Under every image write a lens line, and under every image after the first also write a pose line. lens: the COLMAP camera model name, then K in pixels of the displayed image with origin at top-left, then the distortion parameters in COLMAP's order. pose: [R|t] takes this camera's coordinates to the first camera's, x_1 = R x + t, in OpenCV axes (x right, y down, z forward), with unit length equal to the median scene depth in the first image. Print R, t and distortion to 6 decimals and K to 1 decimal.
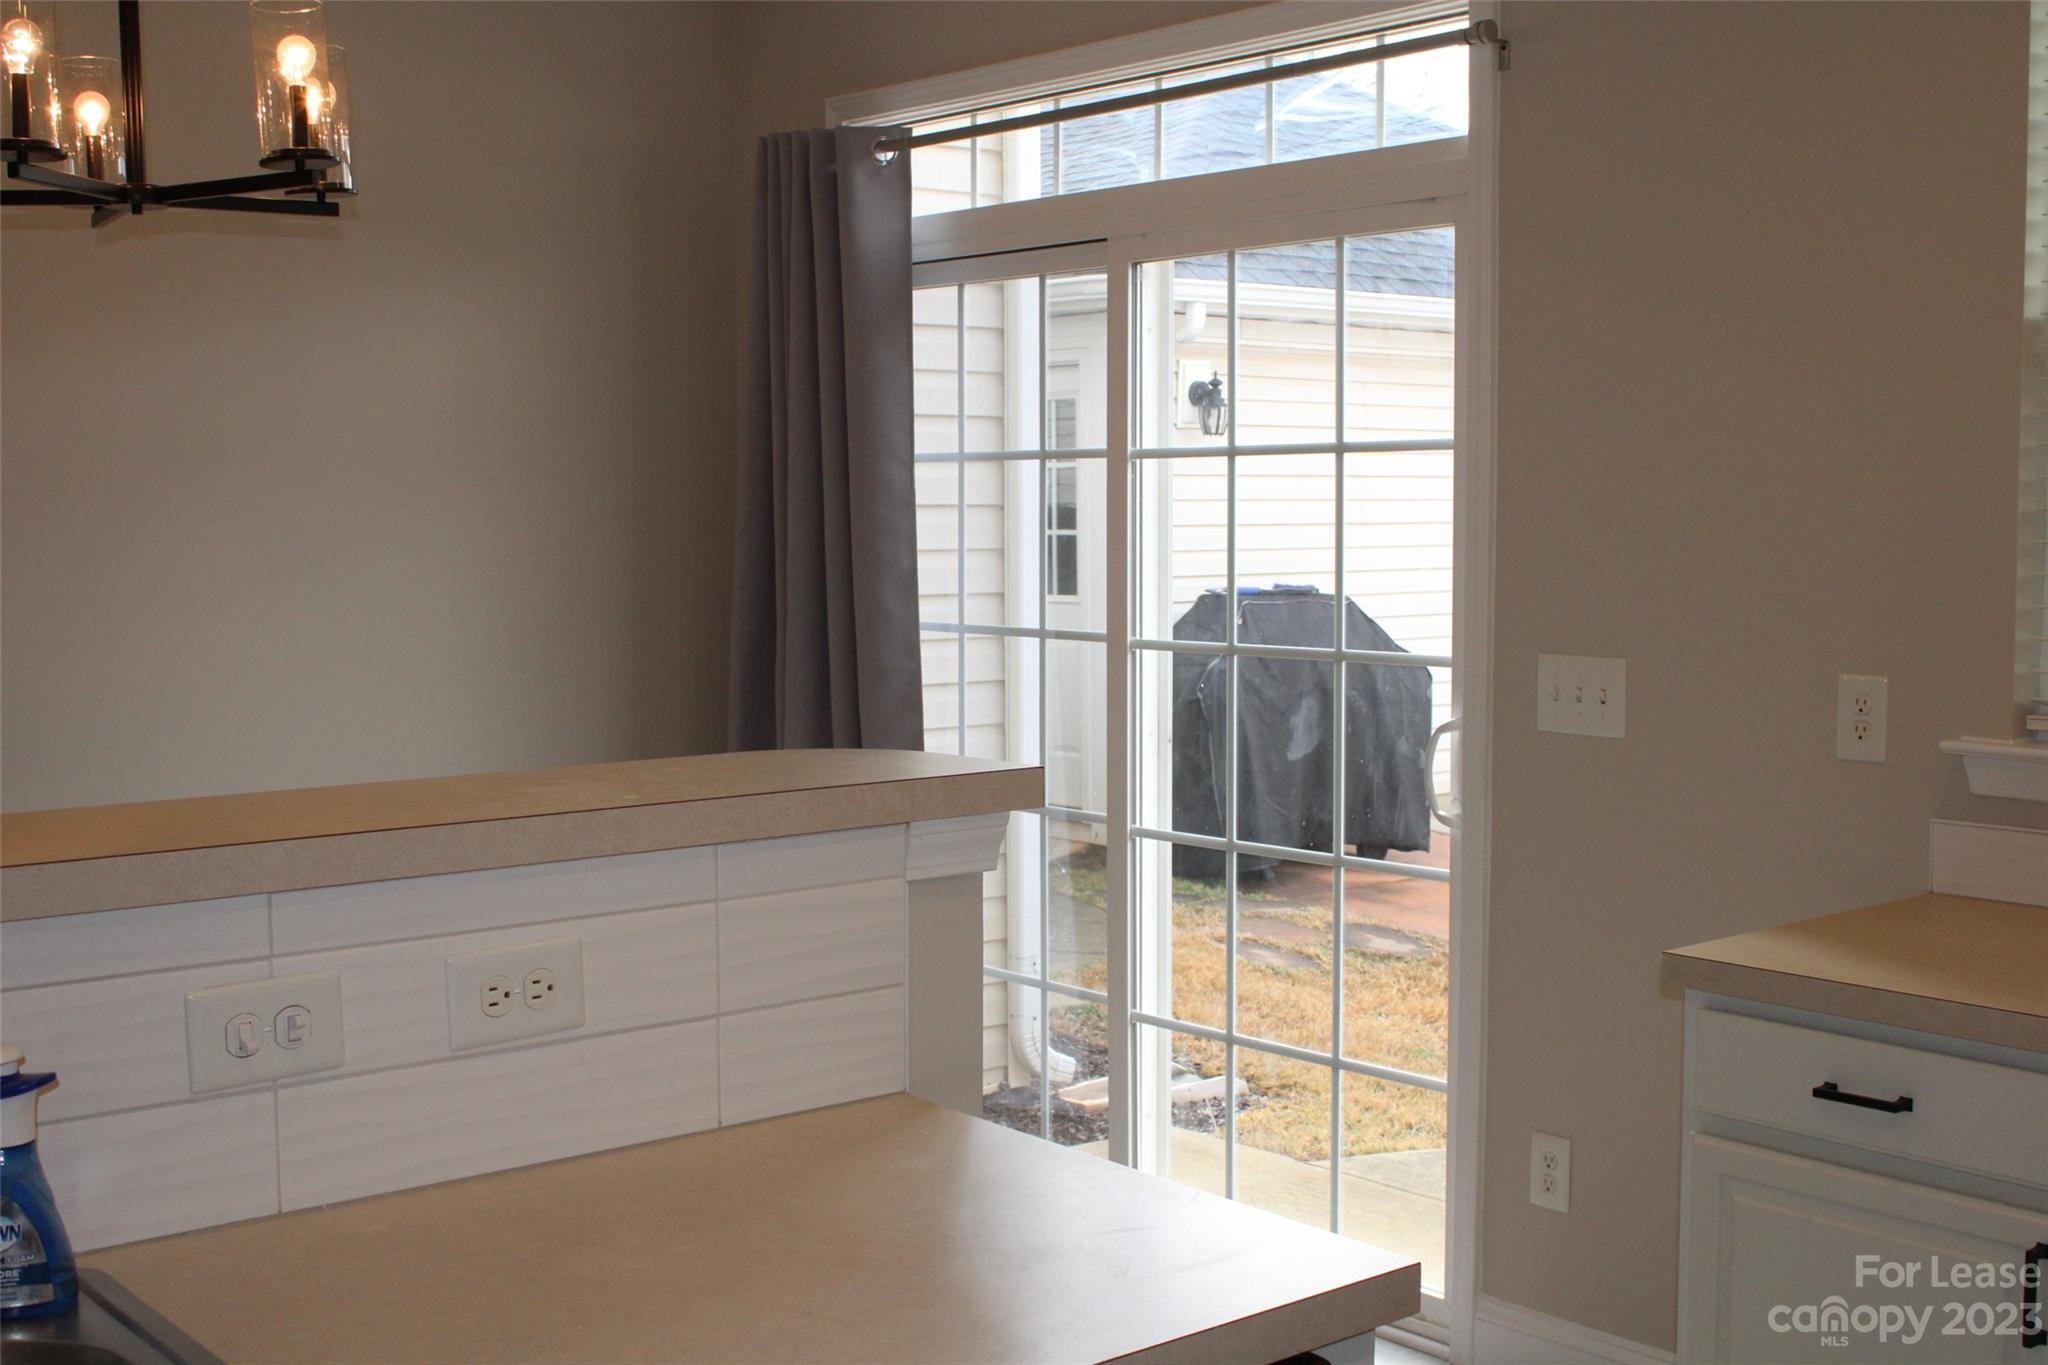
lens RADIAL K [[2371.1, 0, 1023.9], [0, 2371.1, 697.3], [0, 0, 1]] dist [-0.045472, 0.000000]
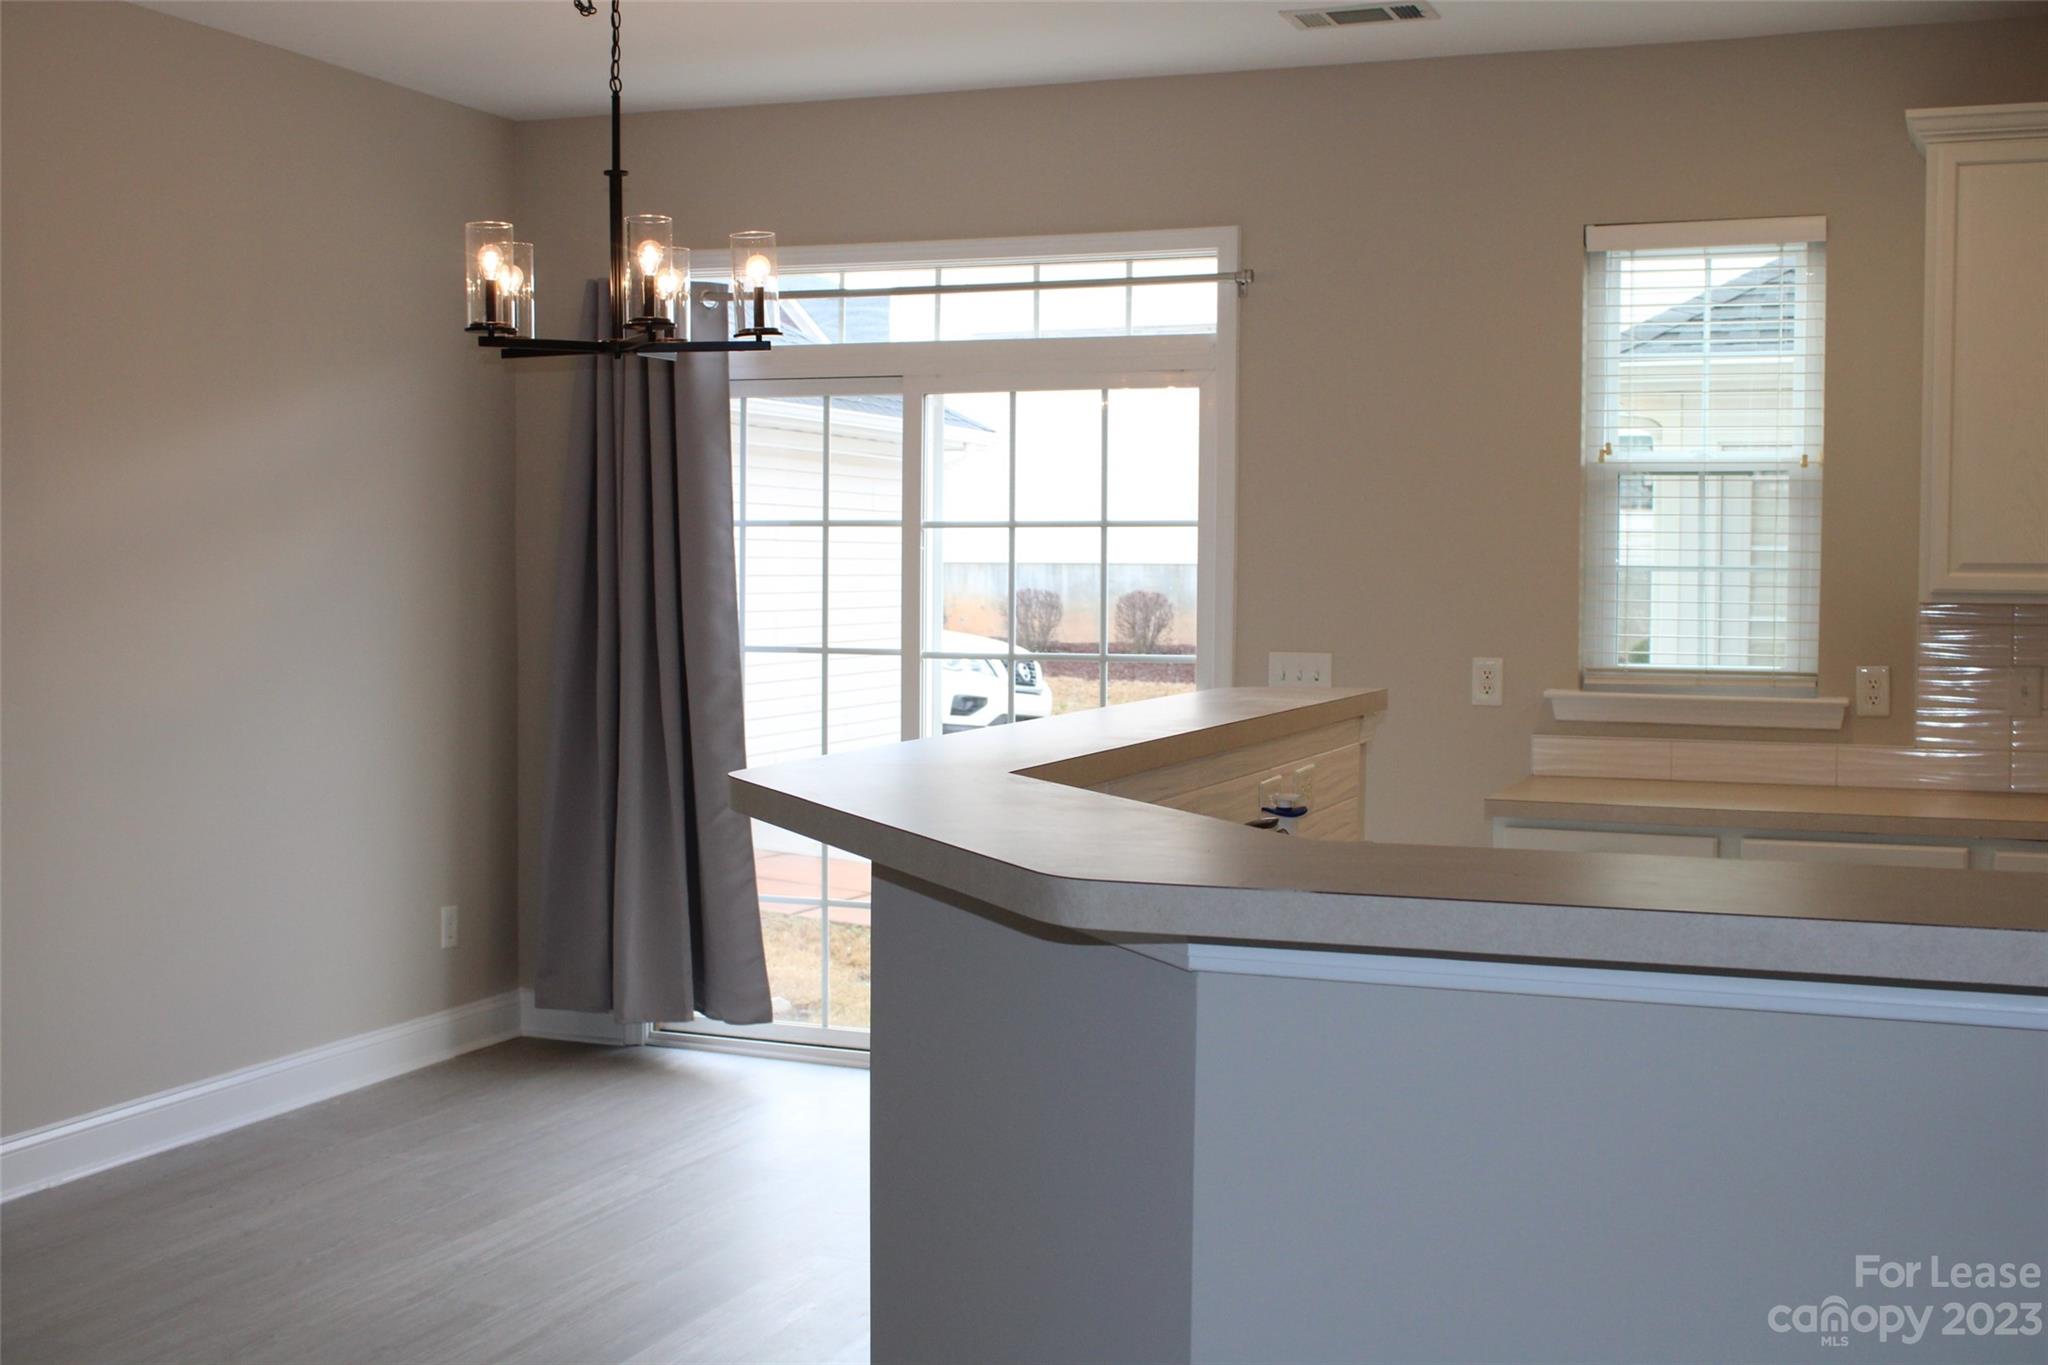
lens RADIAL K [[2393.2, 0, 1016.8], [0, 2393.2, 674.4], [0, 0, 1]] dist [-0.065123, 0.000000]
pose [[0.884618, -0.009011, 0.466230, -0.715211], [0.026078, 0.999205, -0.030168, 0.042971], [-0.465588, 0.038845, 0.884149, -0.392079]]
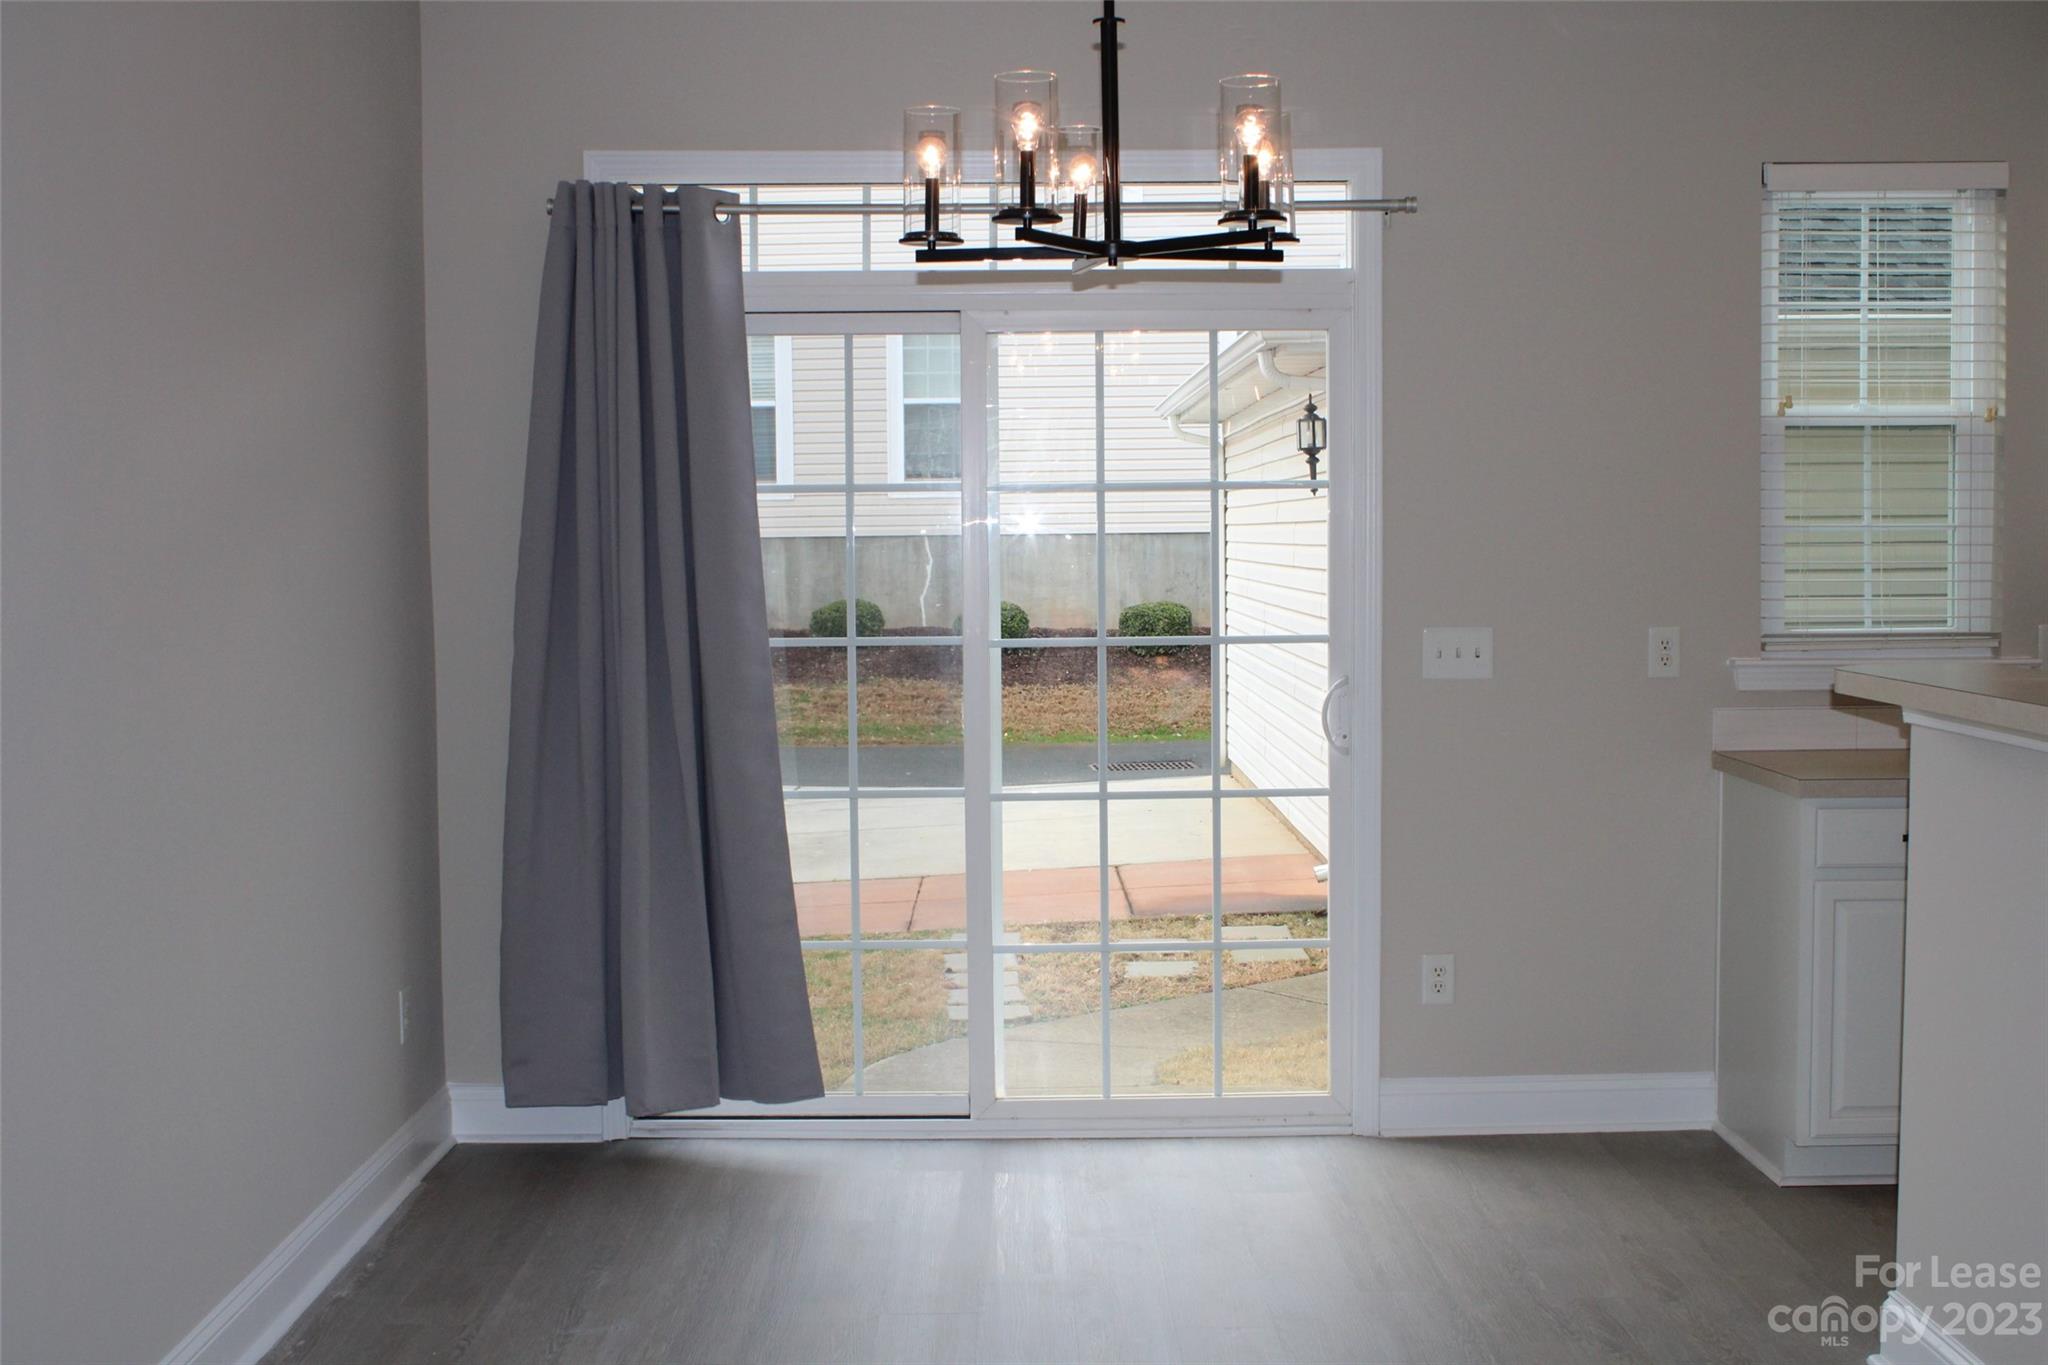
lens RADIAL K [[2393.2, 0, 1014.7], [0, 2393.2, 687.2], [0, 0, 1]] dist [-0.065123, 0.000000]
pose [[0.640280, -0.046750, 0.766718, -1.085452], [0.067922, 0.997682, 0.004112, -0.004439], [-0.765133, 0.049444, 0.641971, 0.237439]]
